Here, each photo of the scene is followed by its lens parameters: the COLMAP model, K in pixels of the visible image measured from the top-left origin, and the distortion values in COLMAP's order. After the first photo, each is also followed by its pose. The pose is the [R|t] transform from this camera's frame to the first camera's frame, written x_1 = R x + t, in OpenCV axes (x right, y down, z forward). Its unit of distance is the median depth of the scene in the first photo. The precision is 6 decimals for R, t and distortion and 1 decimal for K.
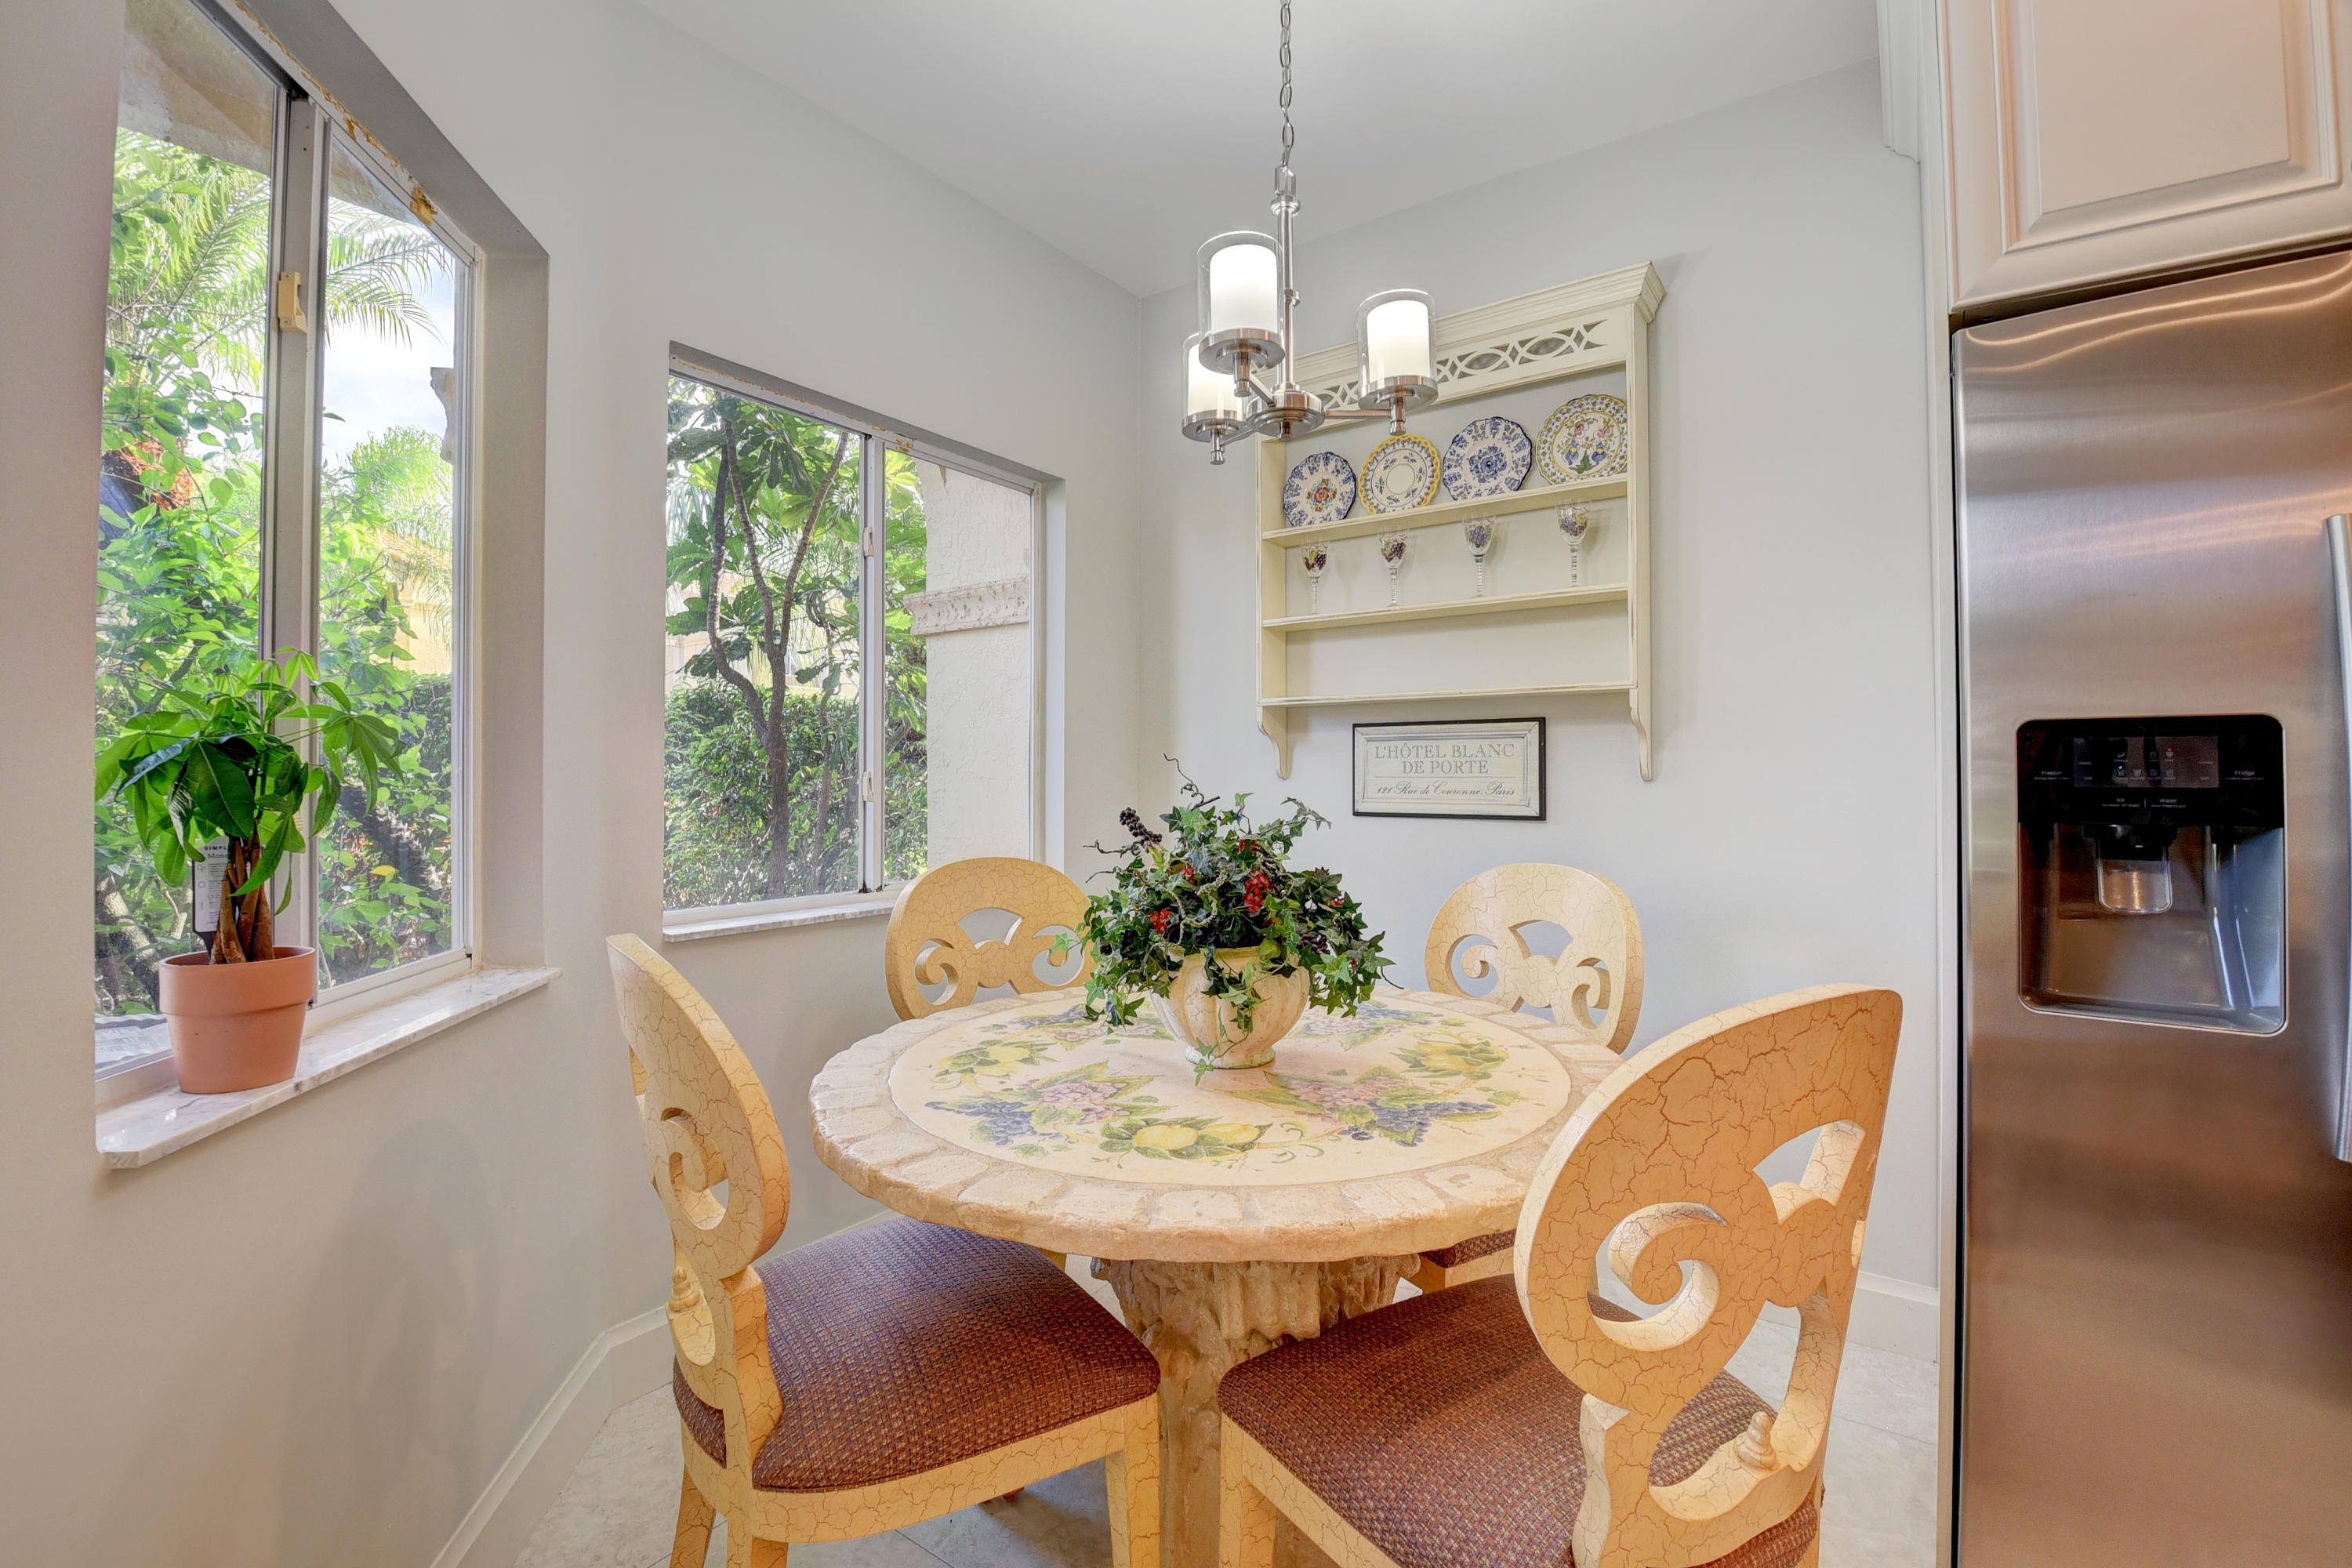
lens RADIAL K [[1035.0, 0, 1180.5], [0, 1035.0, 755.8], [0, 0, 1]] dist [0.002409, -0.015179]
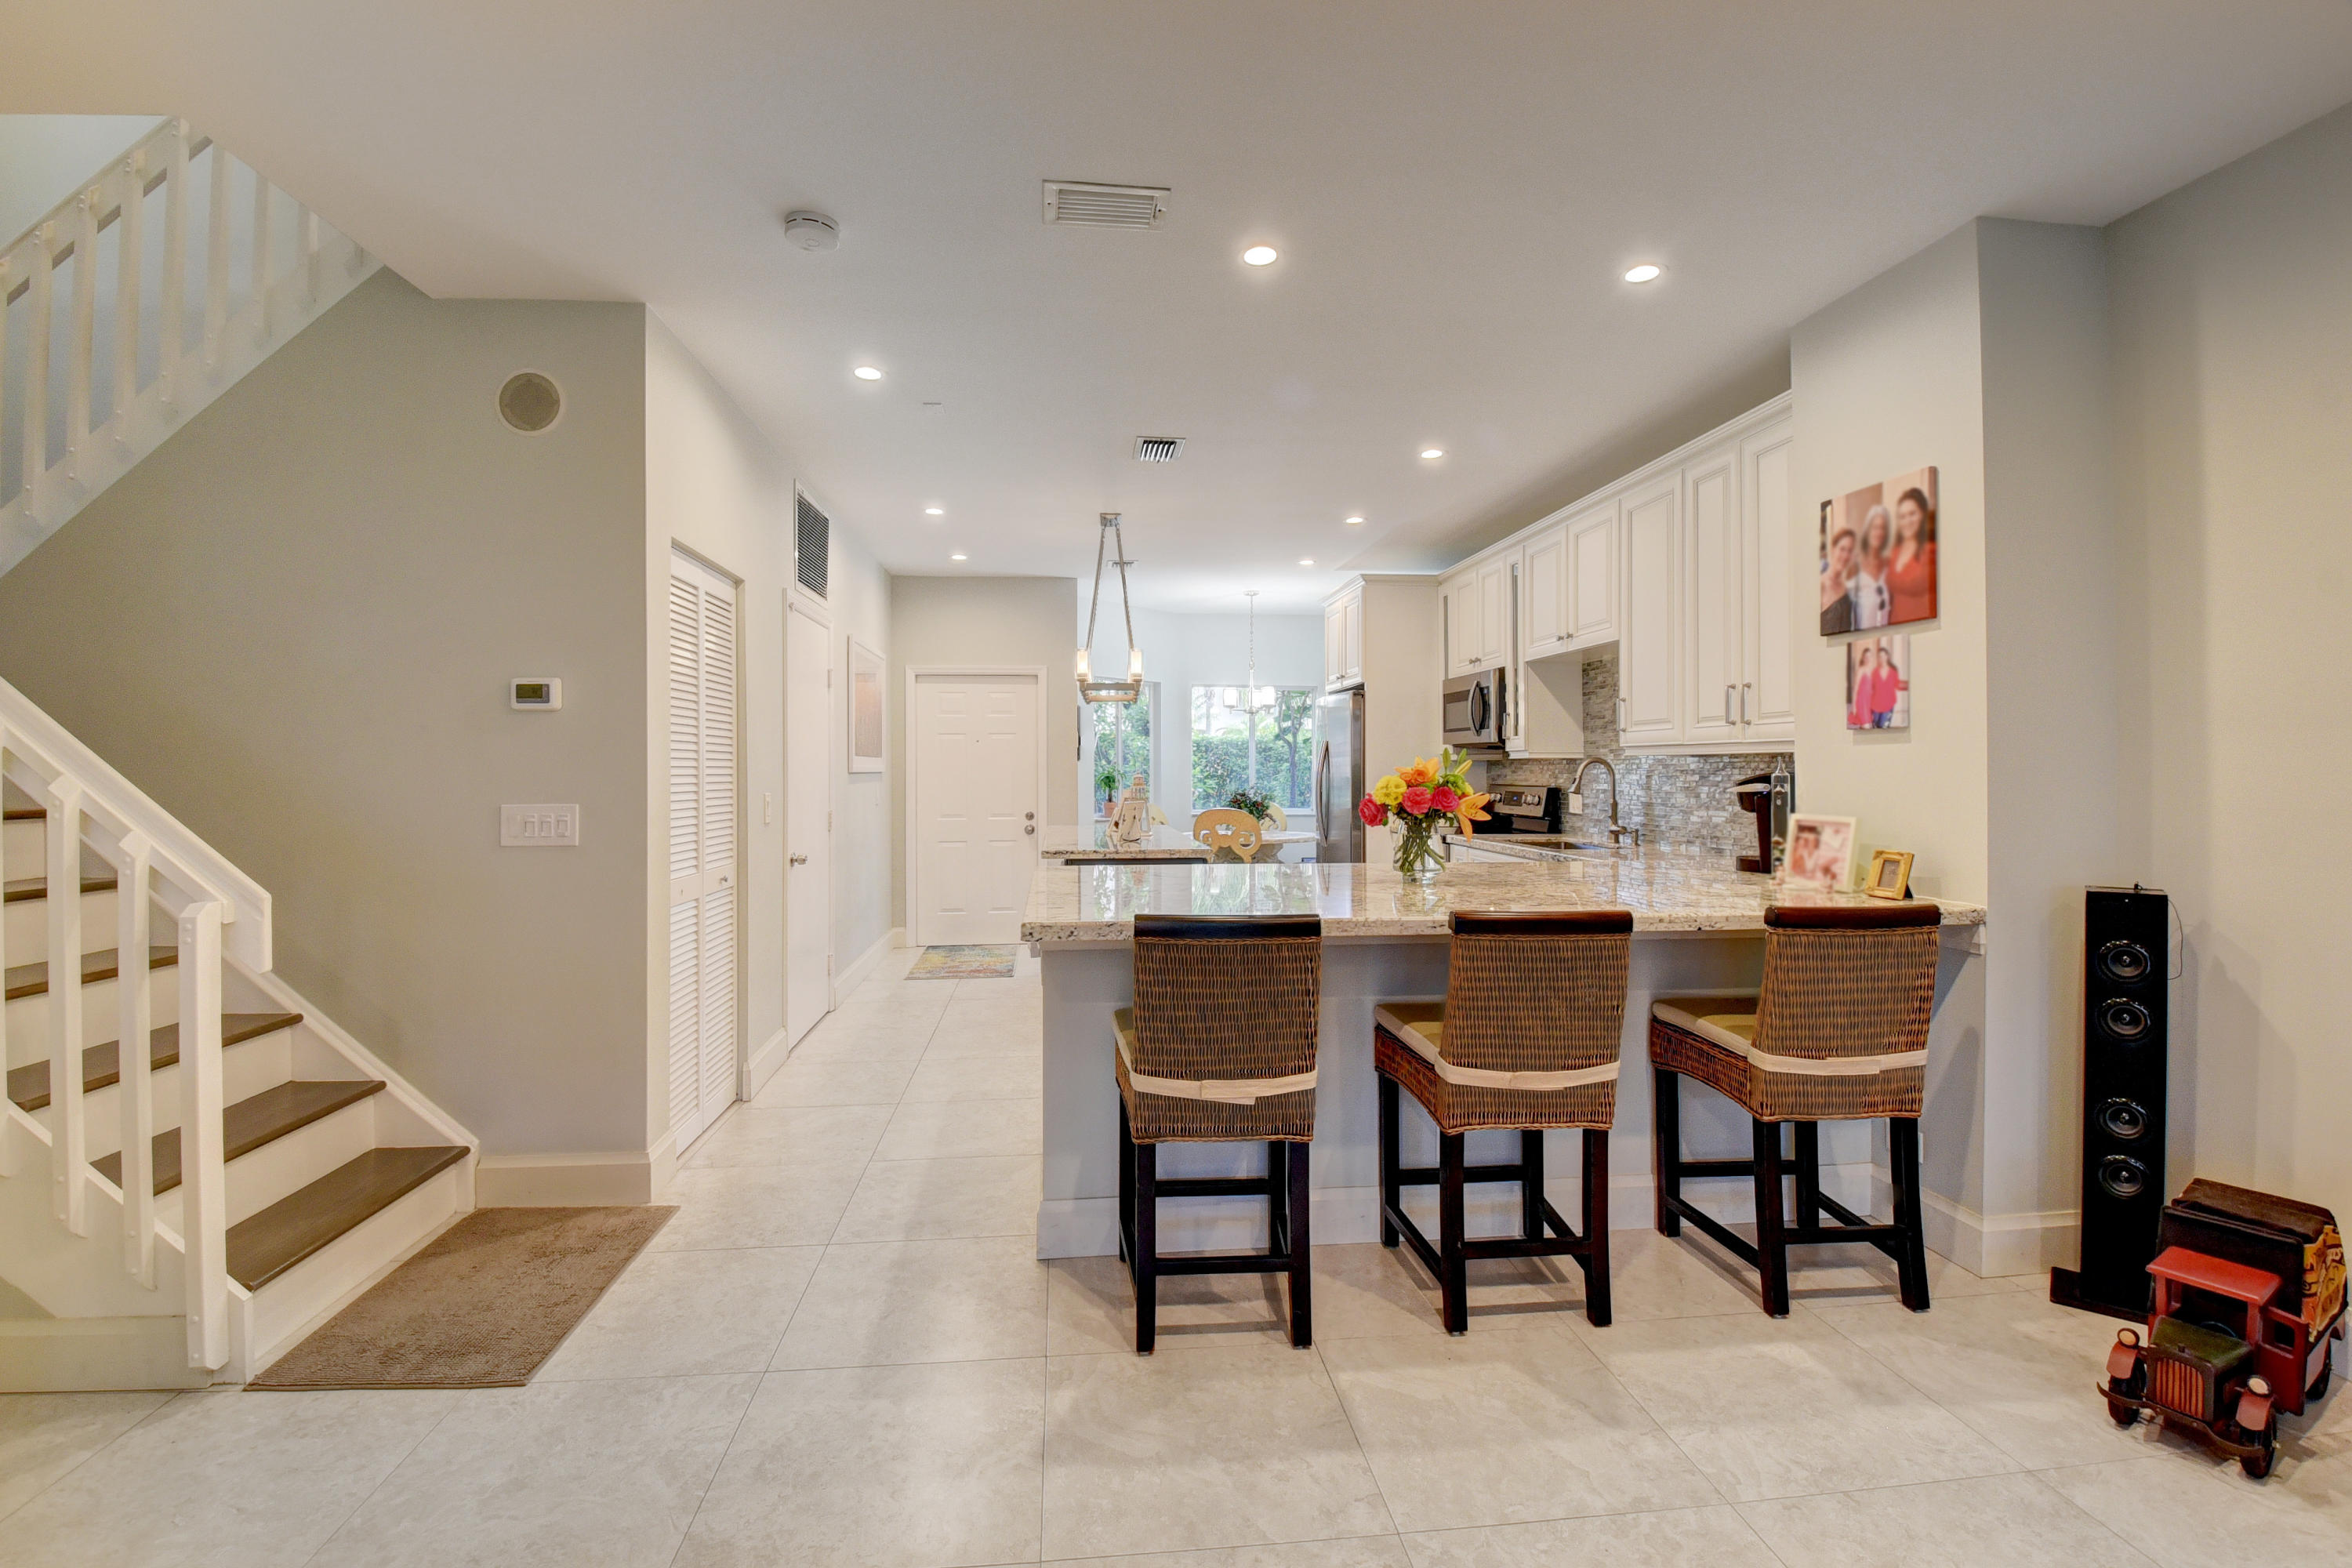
lens RADIAL K [[1035.0, 0, 1152.5], [0, 1035.0, 757.4], [0, 0, 1]] dist [0.002409, -0.015179]
pose [[0.653292, -0.012514, -0.757003, 4.708520], [0.007678, 0.999921, -0.009903, -0.070764], [0.757067, 0.000658, 0.653337, -3.501761]]
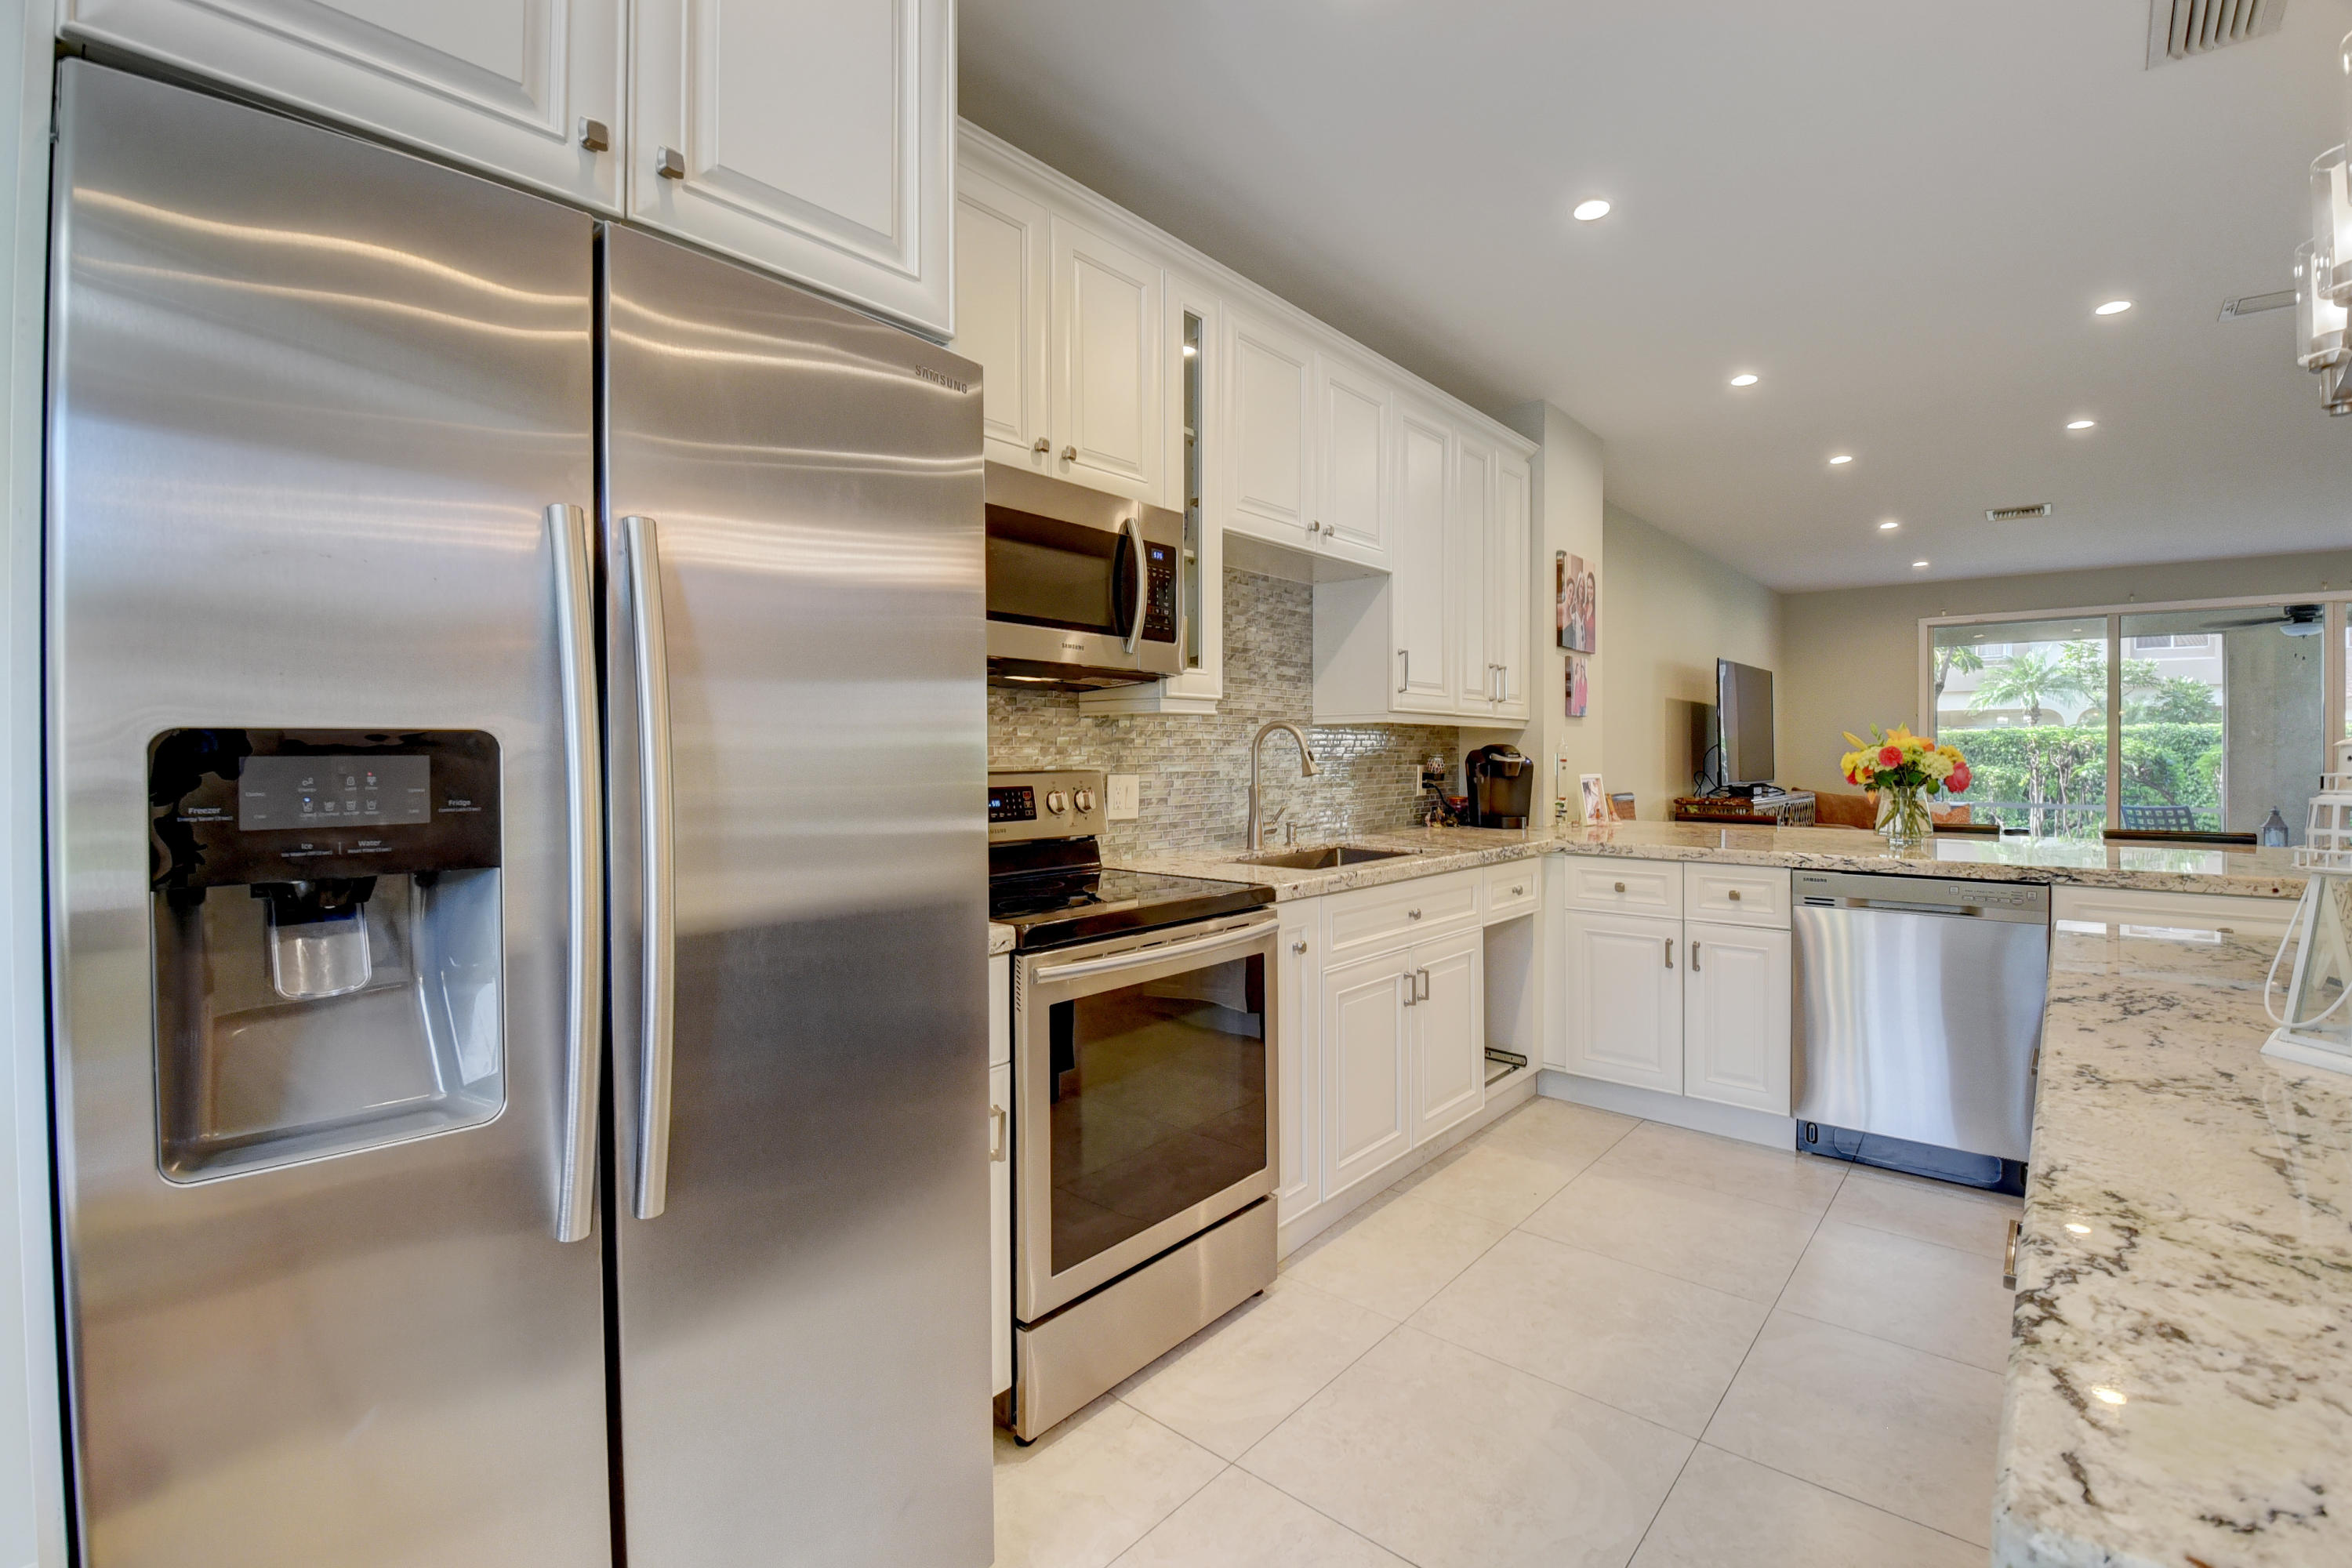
lens RADIAL K [[1035.0, 0, 1166.6], [0, 1035.0, 759.1], [0, 0, 1]] dist [0.002409, -0.015179]
pose [[0.097596, -0.010039, 0.995175, 0.275450], [-0.006142, 0.999924, 0.010689, -0.027595], [-0.995207, -0.007155, 0.097527, 0.347089]]
